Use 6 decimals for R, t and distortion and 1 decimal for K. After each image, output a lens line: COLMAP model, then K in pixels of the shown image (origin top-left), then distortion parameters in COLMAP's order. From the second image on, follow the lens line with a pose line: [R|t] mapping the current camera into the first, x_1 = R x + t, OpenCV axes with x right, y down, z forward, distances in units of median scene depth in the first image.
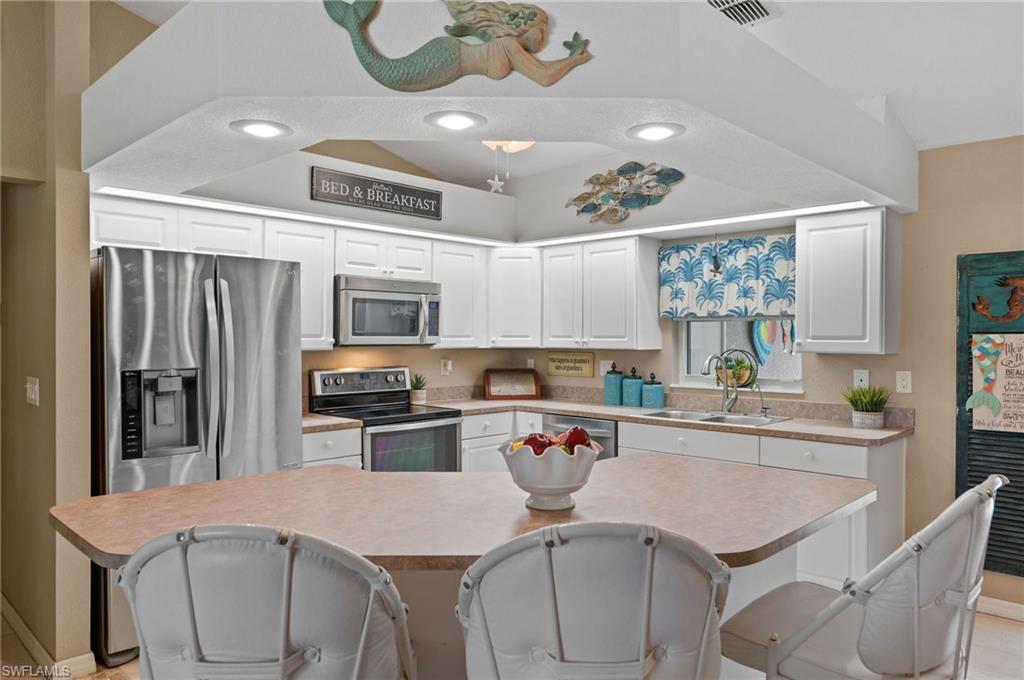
lens RADIAL K [[687.8, 0, 510.9], [0, 687.8, 344.3], [0, 0, 1]] dist [-0.006964, 0.002422]
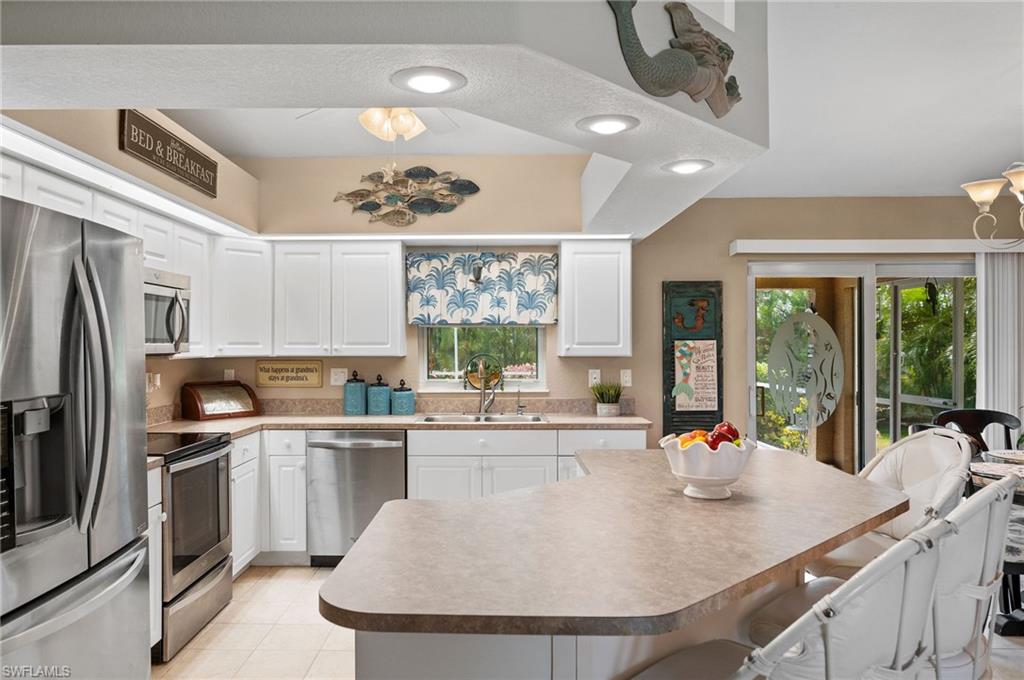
lens RADIAL K [[687.8, 0, 482.1], [0, 687.8, 341.5], [0, 0, 1]] dist [-0.006964, 0.002422]
pose [[0.737675, 0.000074, 0.675156, -0.420765], [0.010184, 0.999885, -0.011237, -0.000904], [-0.675079, 0.015165, 0.737589, 0.208285]]
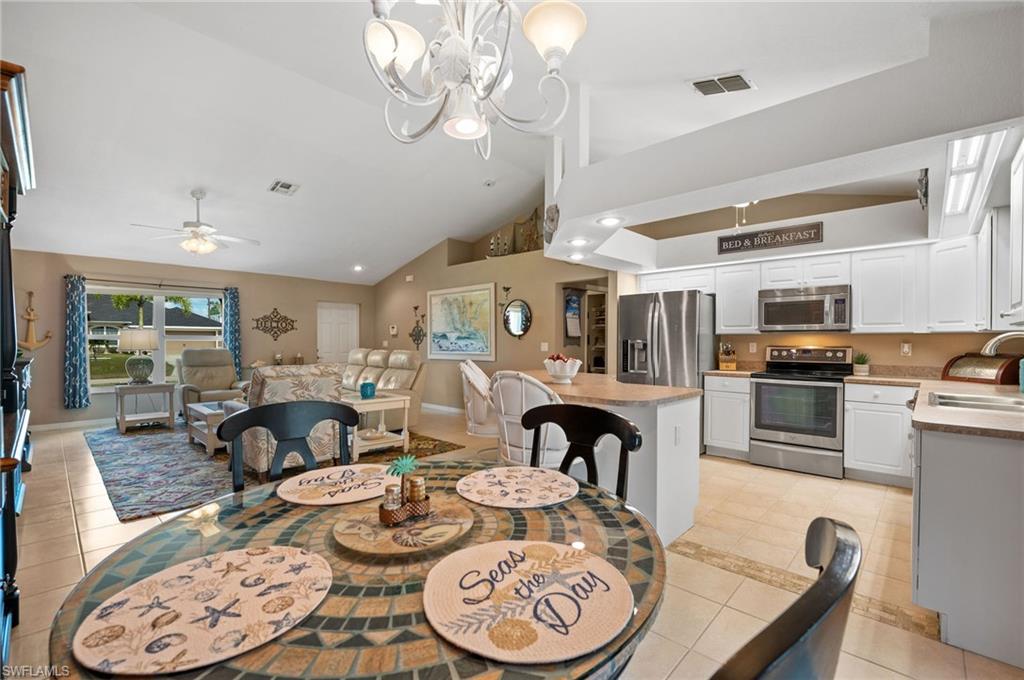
lens RADIAL K [[440.6, 0, 517.9], [0, 440.6, 346.0], [0, 0, 1]] dist [-0.006357, -0.001559]
pose [[0.017229, 0.012106, -0.999778, 0.820956], [-0.012149, 0.999855, 0.011897, 0.032496], [0.999778, 0.011941, 0.017374, 0.370446]]
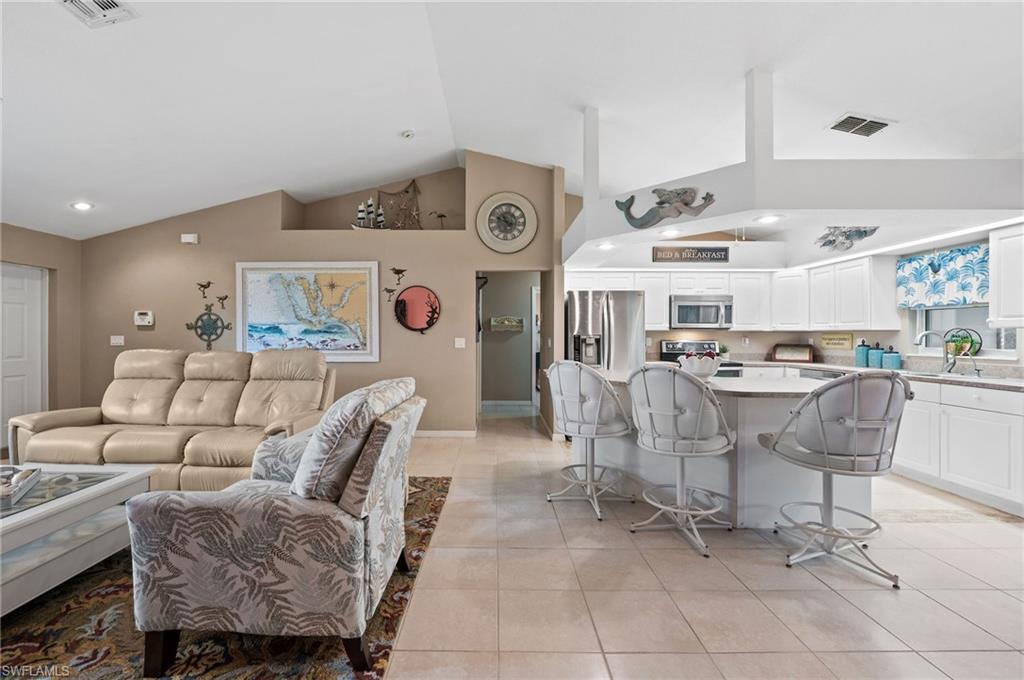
lens RADIAL K [[414.0, 0, 490.2], [0, 414.0, 337.2], [0, 0, 1]] dist [-0.004488, -0.001828]
pose [[0.682757, 0.004068, -0.730635, 0.293493], [-0.009965, 0.999943, -0.003744, 0.039241], [0.730578, 0.009836, 0.682758, -0.269006]]
